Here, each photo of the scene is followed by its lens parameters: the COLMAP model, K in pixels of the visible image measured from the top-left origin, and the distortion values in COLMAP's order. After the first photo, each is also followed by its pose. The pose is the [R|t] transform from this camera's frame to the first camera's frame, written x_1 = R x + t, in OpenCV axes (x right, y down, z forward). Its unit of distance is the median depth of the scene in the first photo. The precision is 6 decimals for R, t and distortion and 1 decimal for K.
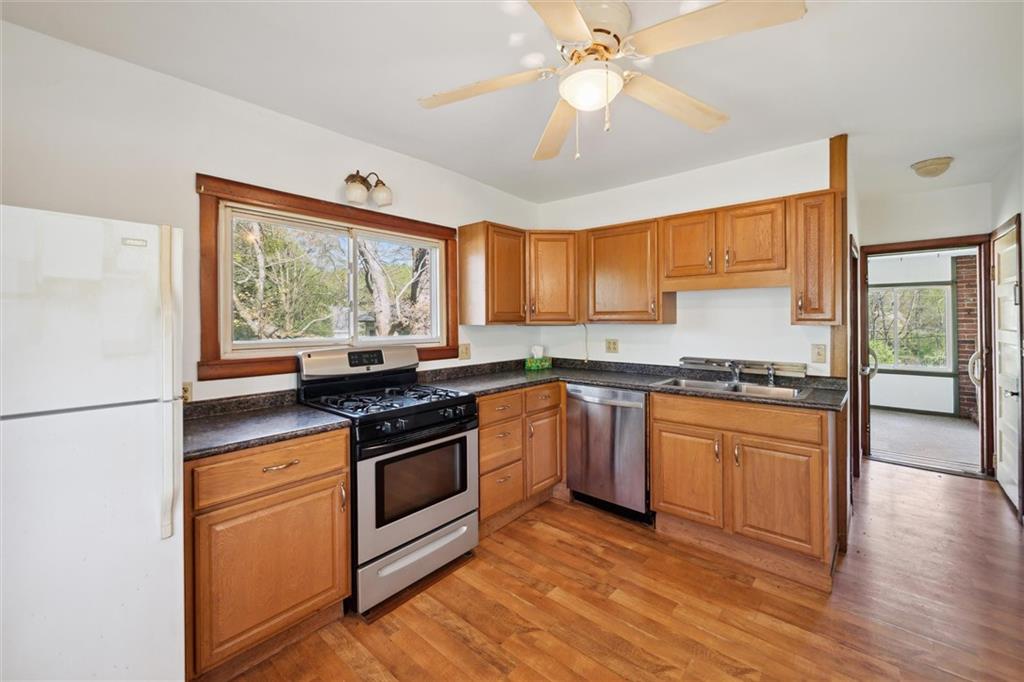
lens RADIAL K [[415.7, 0, 511.4], [0, 415.7, 315.3], [0, 0, 1]] dist [0.000031, 0.000020]
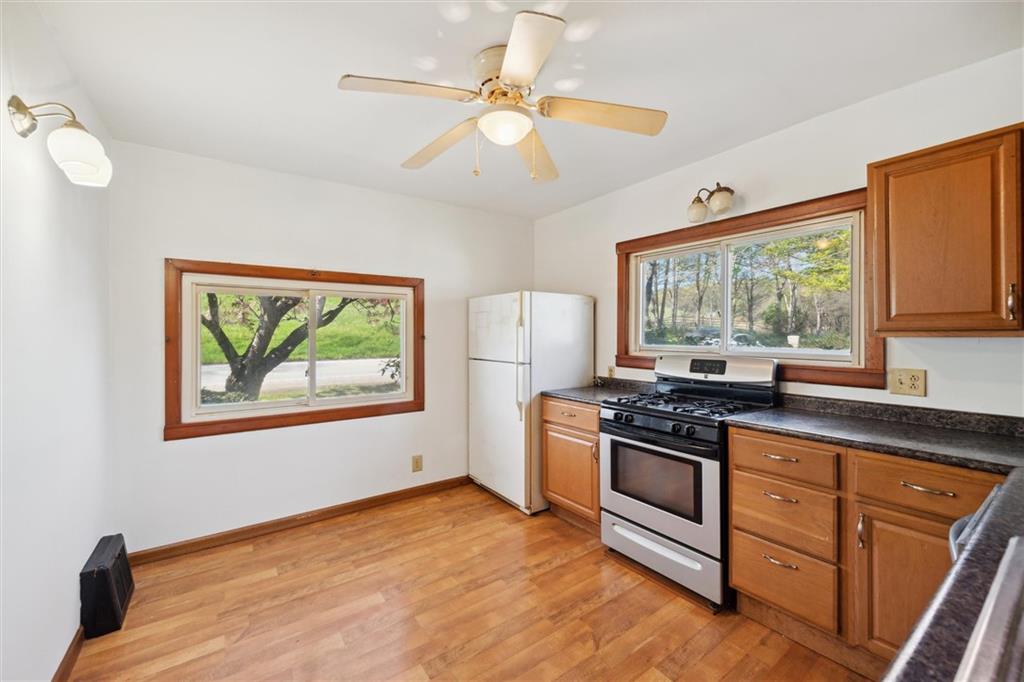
lens RADIAL K [[414.4, 0, 510.1], [0, 414.4, 328.4], [0, 0, 1]] dist [-0.000506, -0.000091]
pose [[-0.225851, -0.004724, -0.974150, 0.914919], [0.013600, 0.999875, -0.008002, 0.011182], [0.974067, -0.015056, -0.225759, 0.892363]]
